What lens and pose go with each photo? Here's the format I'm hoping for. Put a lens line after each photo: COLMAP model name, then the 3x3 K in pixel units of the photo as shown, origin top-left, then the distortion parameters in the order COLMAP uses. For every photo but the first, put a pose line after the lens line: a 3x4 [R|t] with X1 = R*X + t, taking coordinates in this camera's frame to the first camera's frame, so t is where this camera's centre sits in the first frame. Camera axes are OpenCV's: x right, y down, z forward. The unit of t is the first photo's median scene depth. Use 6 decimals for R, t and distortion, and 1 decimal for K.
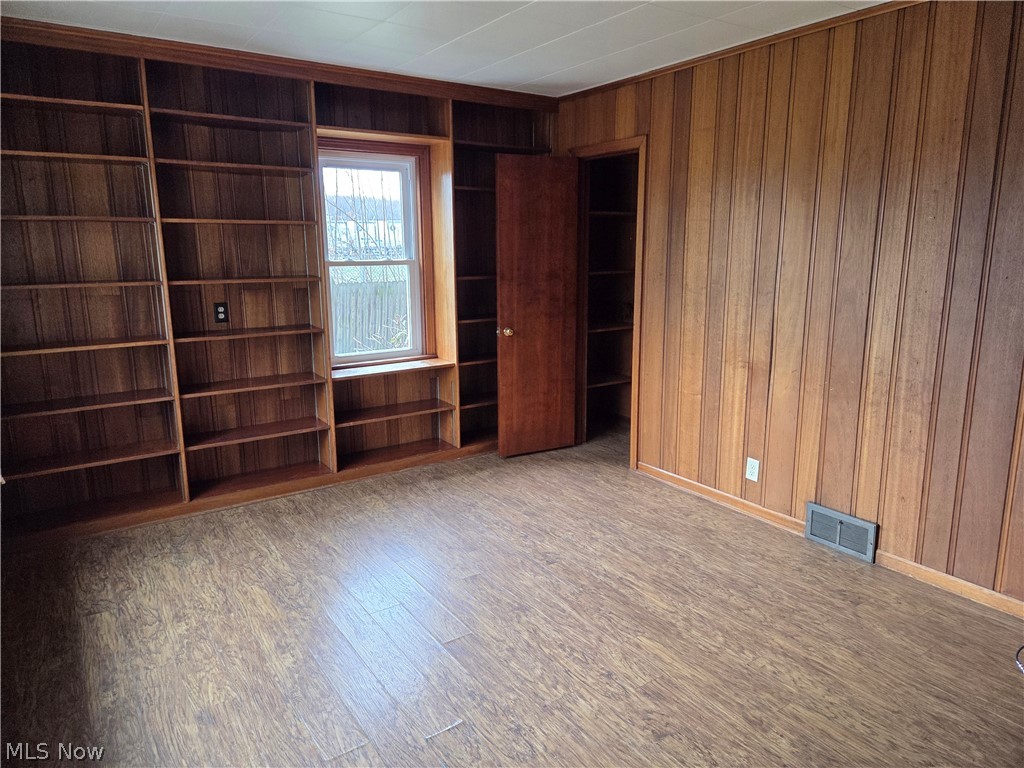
lens RADIAL K [[690.8, 0, 518.3], [0, 690.8, 378.7], [0, 0, 1]] dist [0.077801, -0.059940]
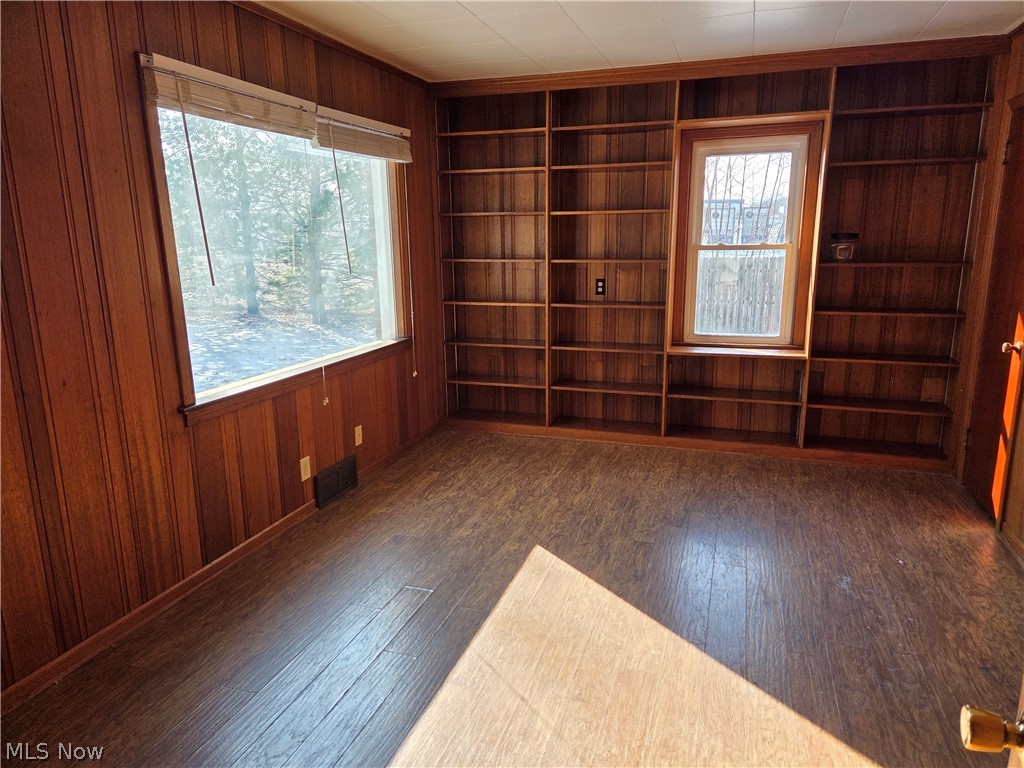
lens RADIAL K [[690.8, 0, 515.2], [0, 690.8, 387.1], [0, 0, 1]] dist [0.077801, -0.059940]
pose [[0.596176, 0.173287, -0.783930, 0.573092], [-0.148660, 0.983371, 0.104317, -0.029900], [0.788970, 0.054347, 0.612023, 0.165978]]
